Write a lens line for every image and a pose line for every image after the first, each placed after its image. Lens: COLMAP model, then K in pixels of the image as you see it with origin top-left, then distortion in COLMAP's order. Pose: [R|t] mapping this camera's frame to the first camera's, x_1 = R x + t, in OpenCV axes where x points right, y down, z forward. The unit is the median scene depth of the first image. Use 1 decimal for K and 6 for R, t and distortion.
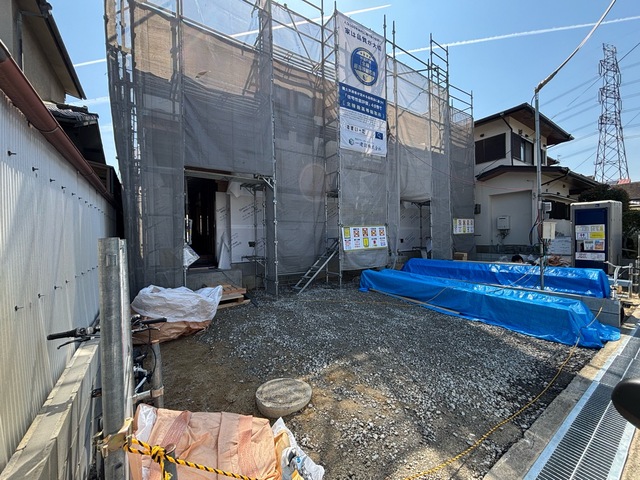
lens RADIAL K [[260.5, 0, 321.0], [0, 260.5, 241.2], [0, 0, 1]] dist [0.000421, 0.000229]
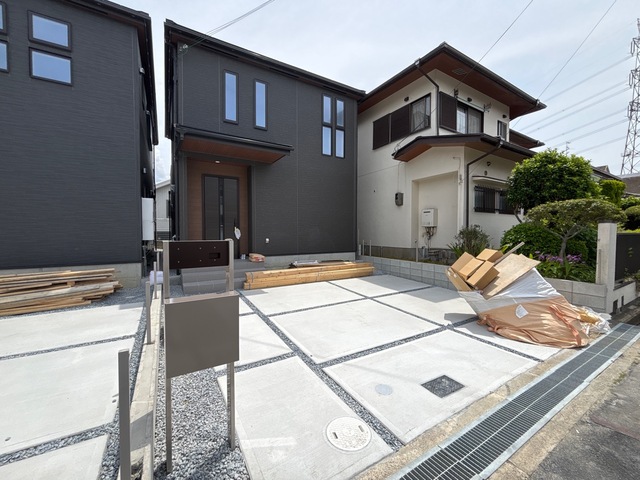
lens RADIAL K [[260.5, 0, 321.0], [0, 260.5, 241.2], [0, 0, 1]] dist [0.000421, 0.000229]
pose [[0.998551, 0.019173, -0.050284, 0.396910], [-0.017855, 0.999488, 0.026534, -0.016356], [0.050767, -0.025598, 0.998382, 0.224419]]
